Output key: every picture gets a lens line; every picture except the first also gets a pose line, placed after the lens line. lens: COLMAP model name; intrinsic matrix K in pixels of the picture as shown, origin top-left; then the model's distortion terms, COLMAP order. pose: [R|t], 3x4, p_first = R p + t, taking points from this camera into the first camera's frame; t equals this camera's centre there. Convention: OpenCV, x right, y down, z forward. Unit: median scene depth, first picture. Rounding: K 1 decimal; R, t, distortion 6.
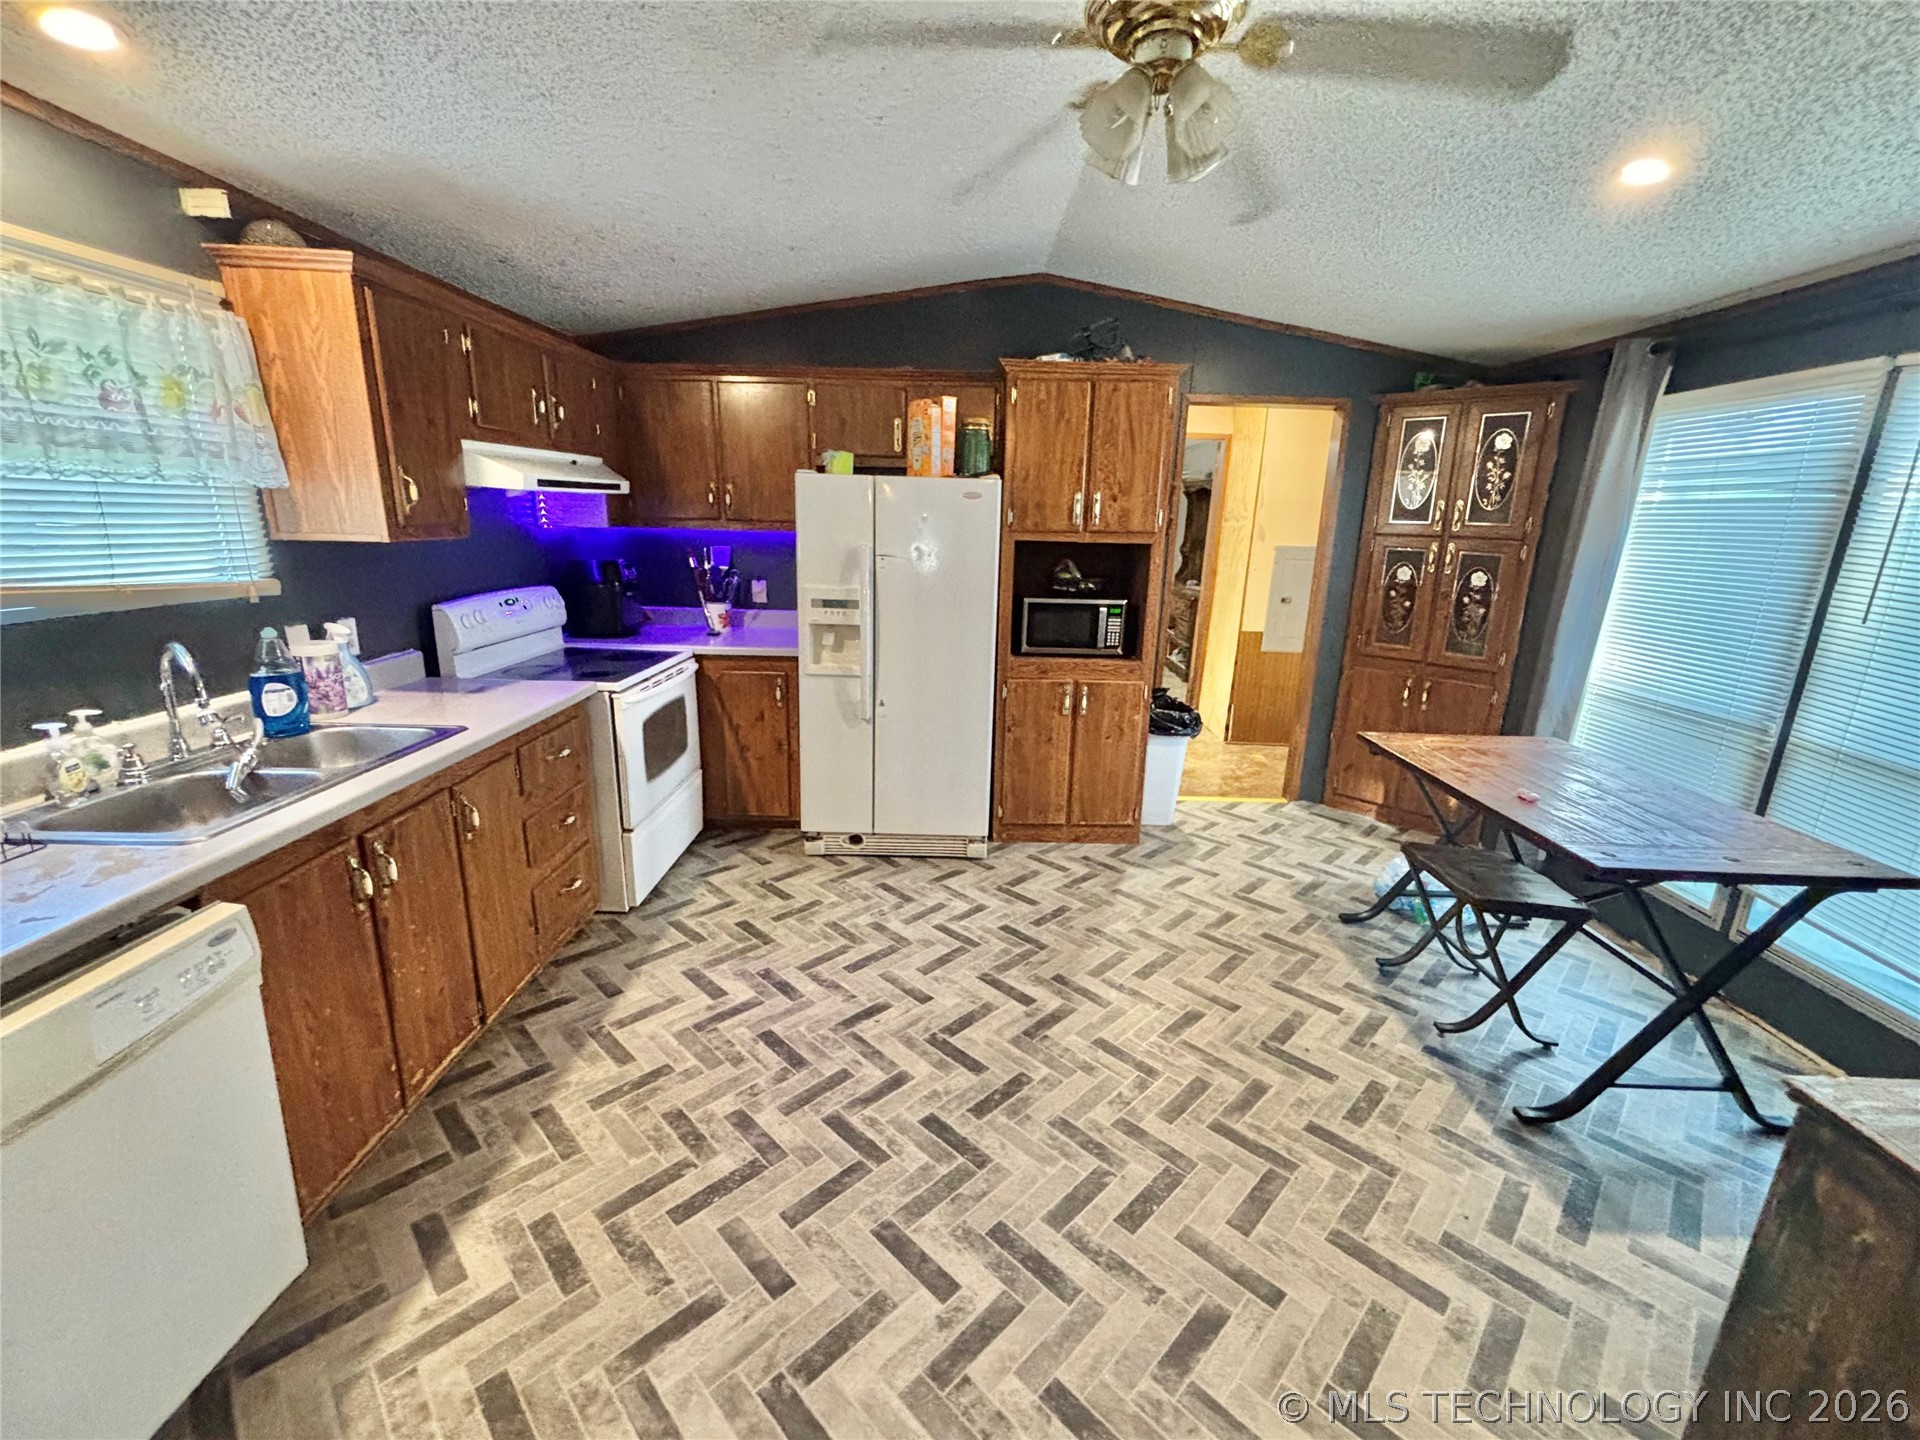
lens RADIAL K [[765.6, 0, 963.5], [0, 765.6, 717.0], [0, 0, 1]] dist [0.001654, 0.000340]
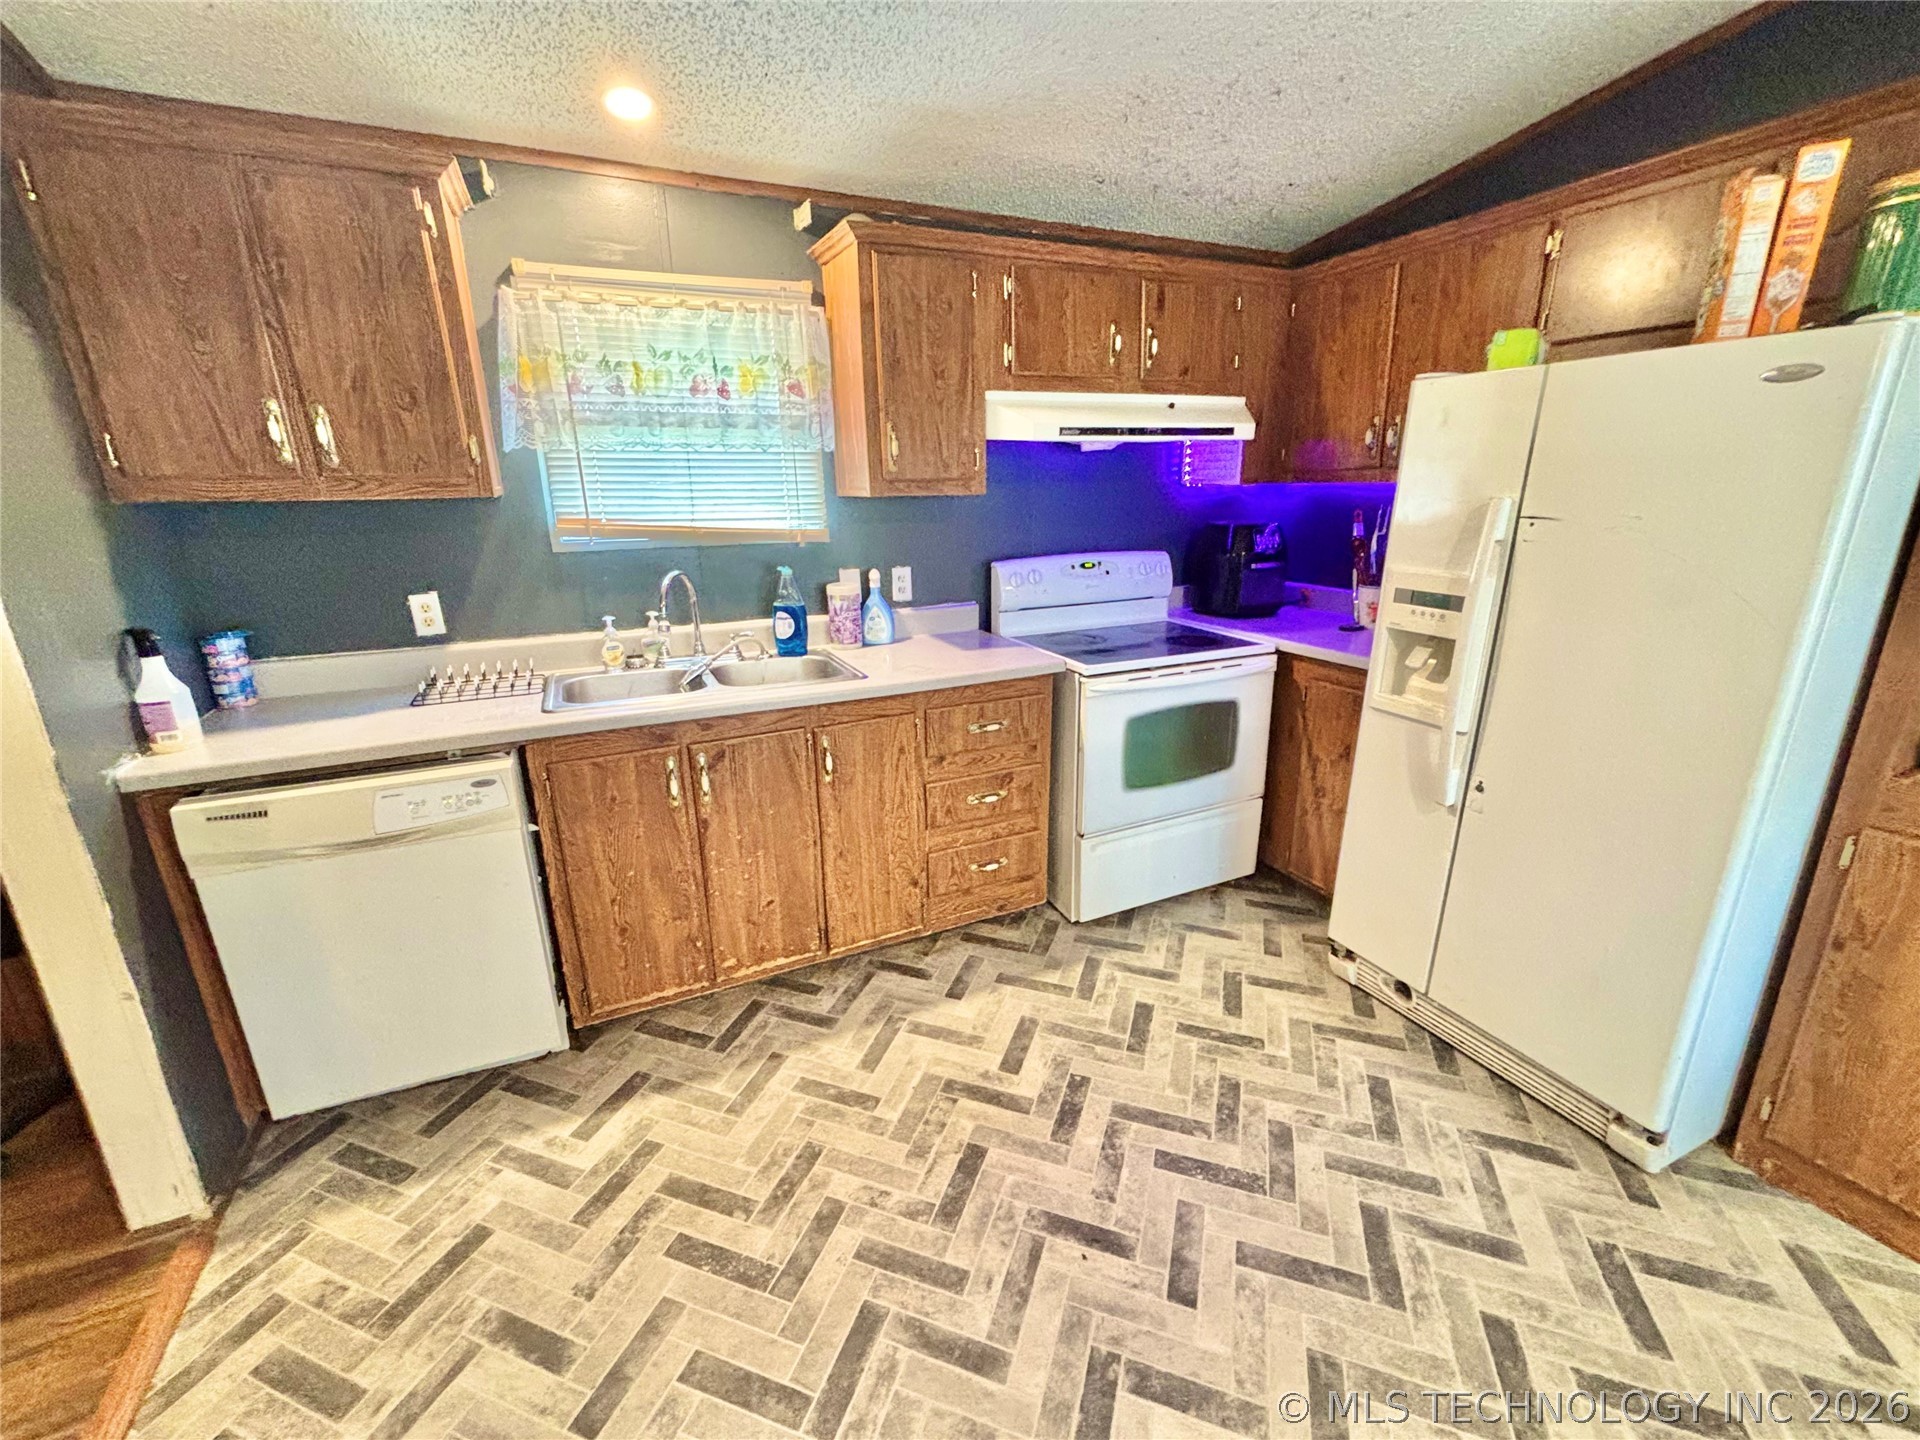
lens RADIAL K [[791.8, 0, 972.9], [0, 791.8, 719.9], [0, 0, 1]] dist [0.001714, 0.000039]
pose [[0.435745, 0.226779, -0.871033, 0.225314], [-0.205458, 0.967250, 0.149046, -0.076264], [0.876307, 0.114014, 0.468068, 0.410157]]
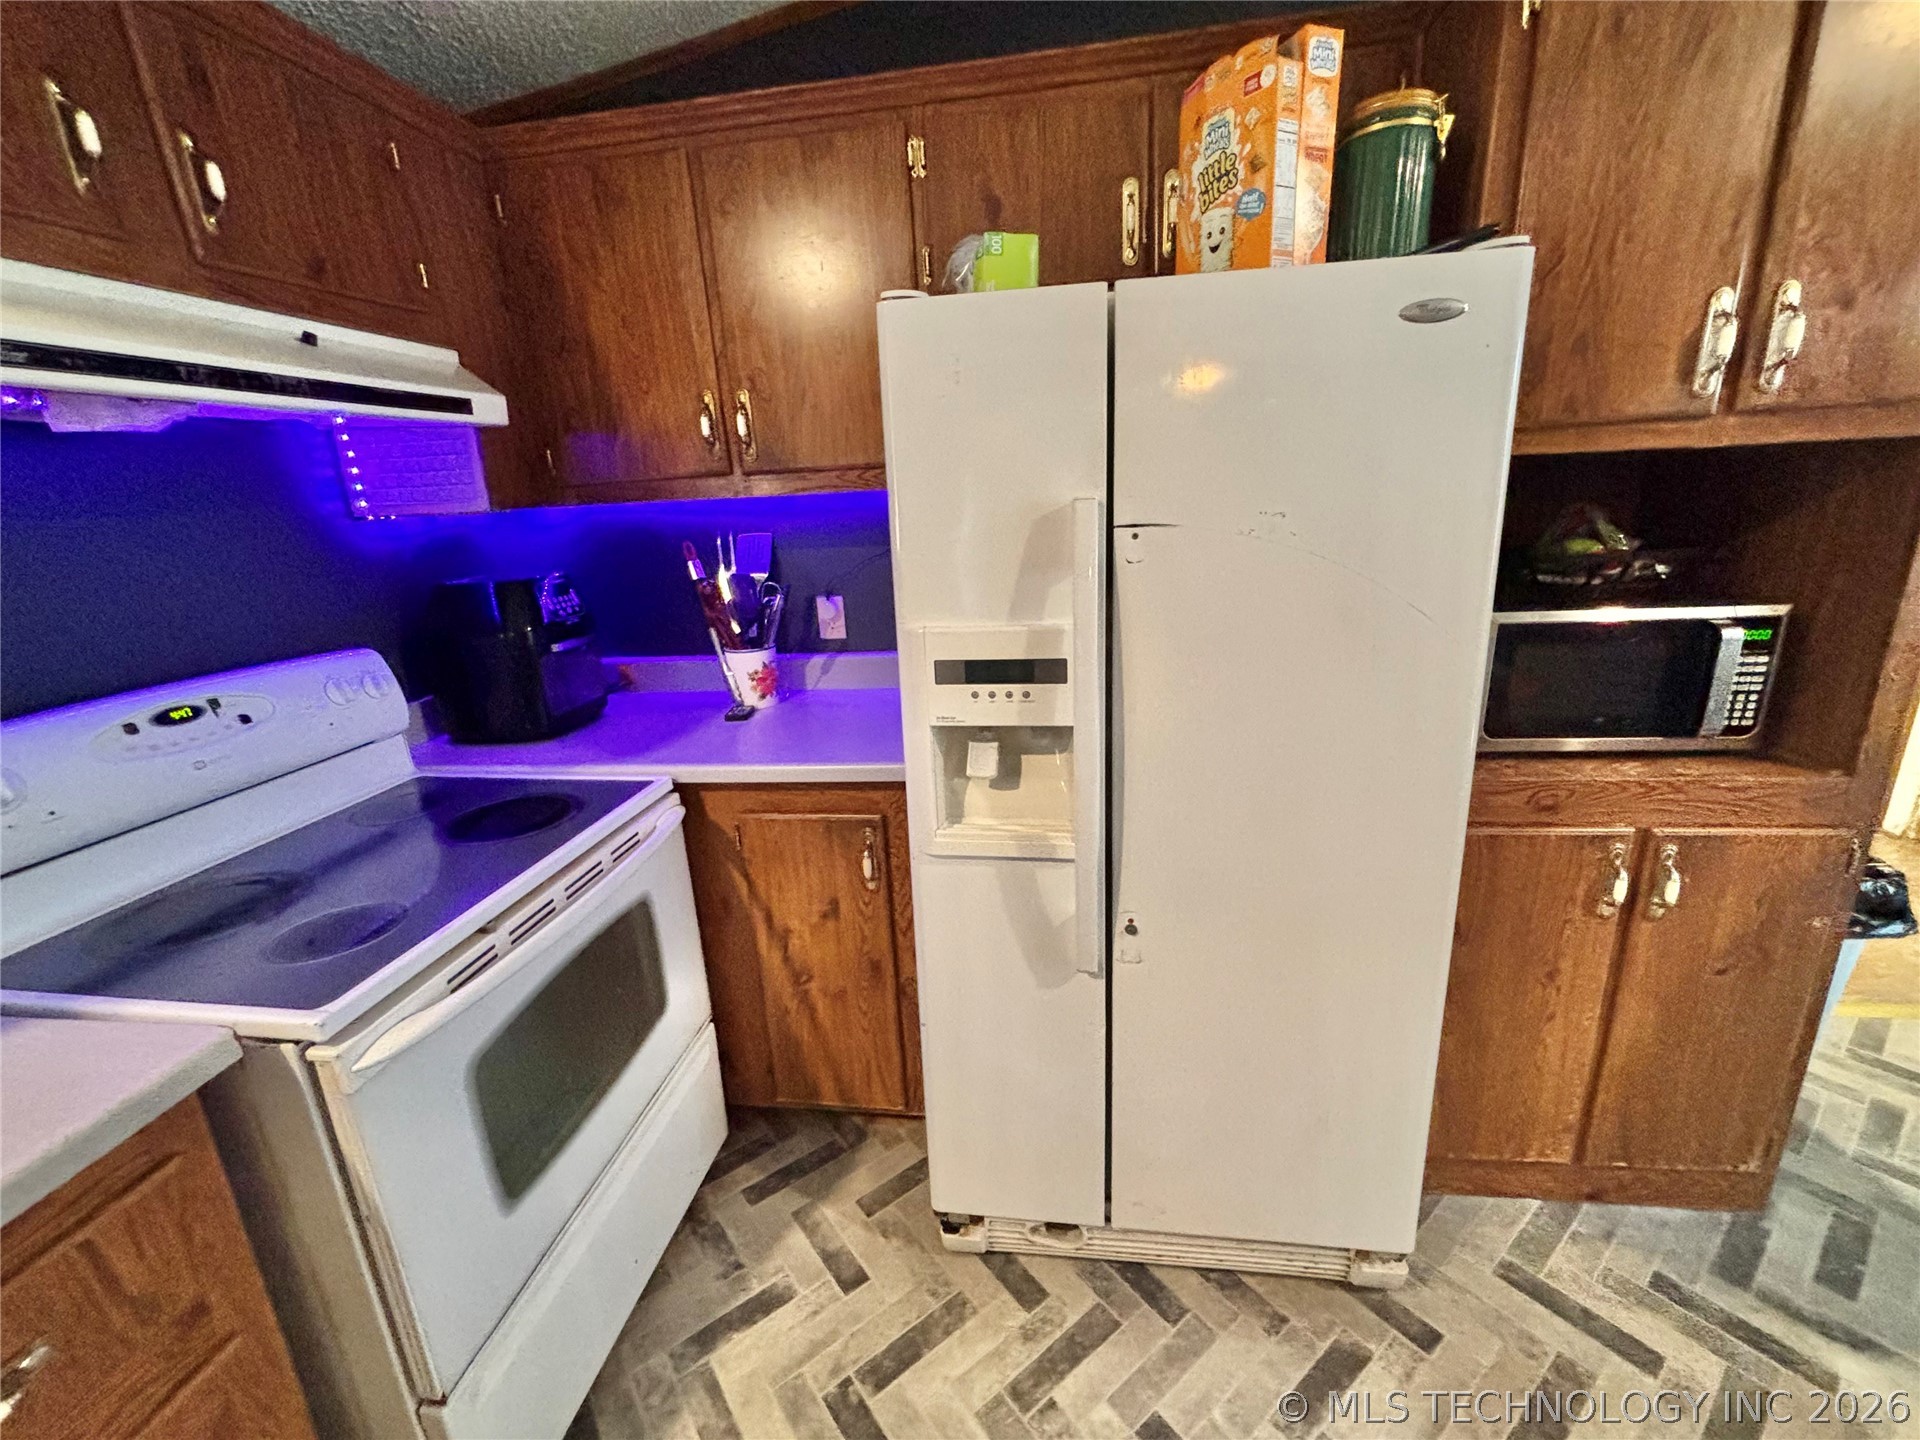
lens RADIAL K [[807.6, 0, 962.5], [0, 807.6, 723.2], [0, 0, 1]] dist [-0.000209, 0.000100]
pose [[0.986430, -0.033126, -0.160808, -0.123617], [0.037103, 0.999074, 0.021791, -0.130695], [0.159938, -0.027462, 0.986745, 0.614643]]
